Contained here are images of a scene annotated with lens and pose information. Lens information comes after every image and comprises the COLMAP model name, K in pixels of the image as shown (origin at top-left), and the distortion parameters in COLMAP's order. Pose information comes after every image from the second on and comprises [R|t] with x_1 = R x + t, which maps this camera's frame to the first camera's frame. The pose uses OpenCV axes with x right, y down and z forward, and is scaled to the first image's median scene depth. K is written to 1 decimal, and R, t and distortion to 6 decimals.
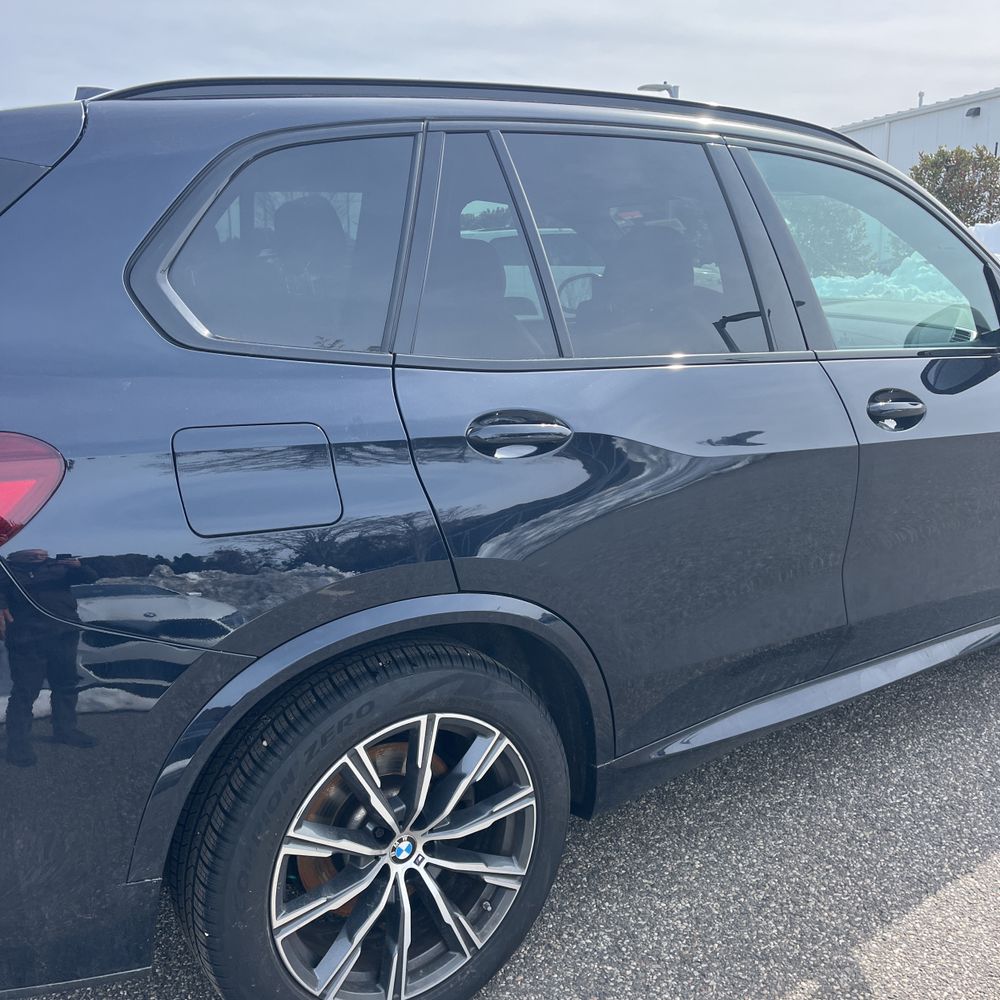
lens RADIAL K [[998.1, 0, 485.8], [0, 998.1, 510.0], [0, 0, 1]] dist [0.043788, -0.029723]
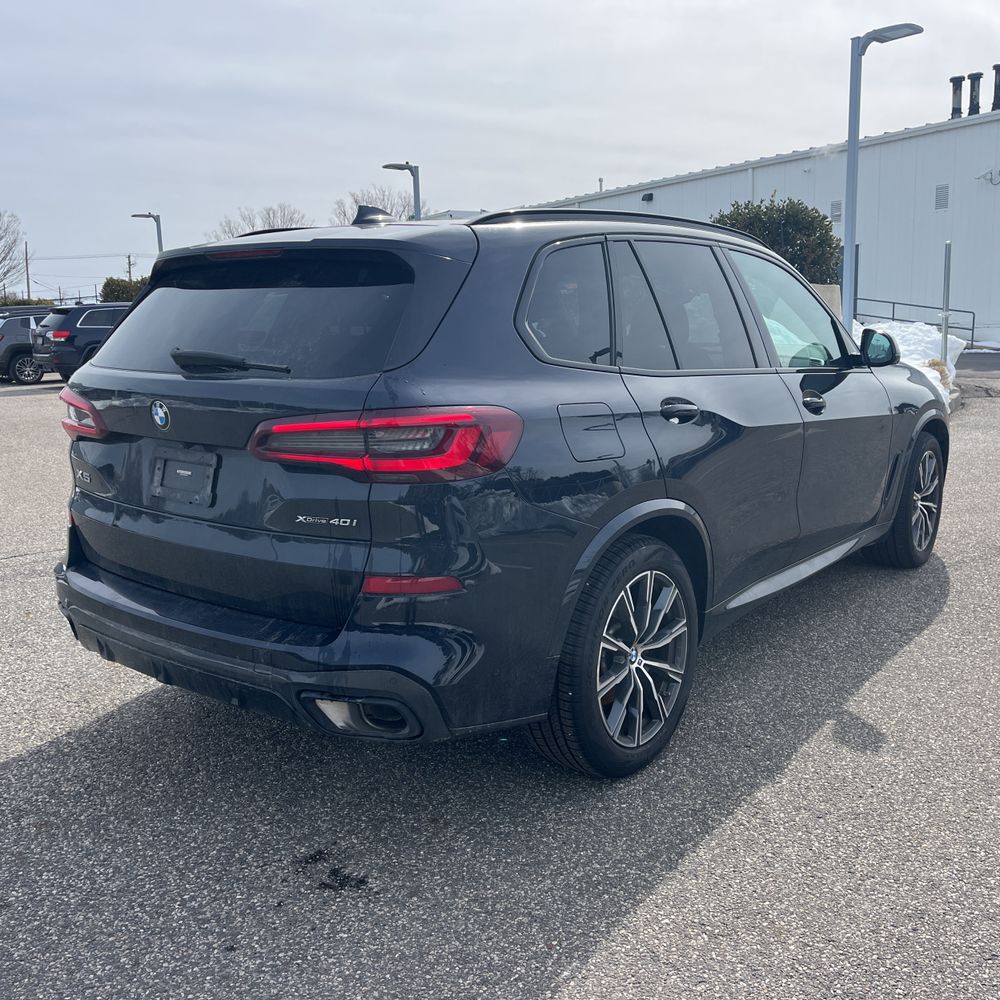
lens RADIAL K [[1003.4, 0, 498.3], [0, 1003.4, 495.7], [0, 0, 1]] dist [0.049243, -0.053051]
pose [[0.952634, -0.054345, 0.299223, -0.784849], [0.075973, 0.995235, -0.061120, 0.153547], [-0.294476, 0.080958, 0.952224, -0.569378]]
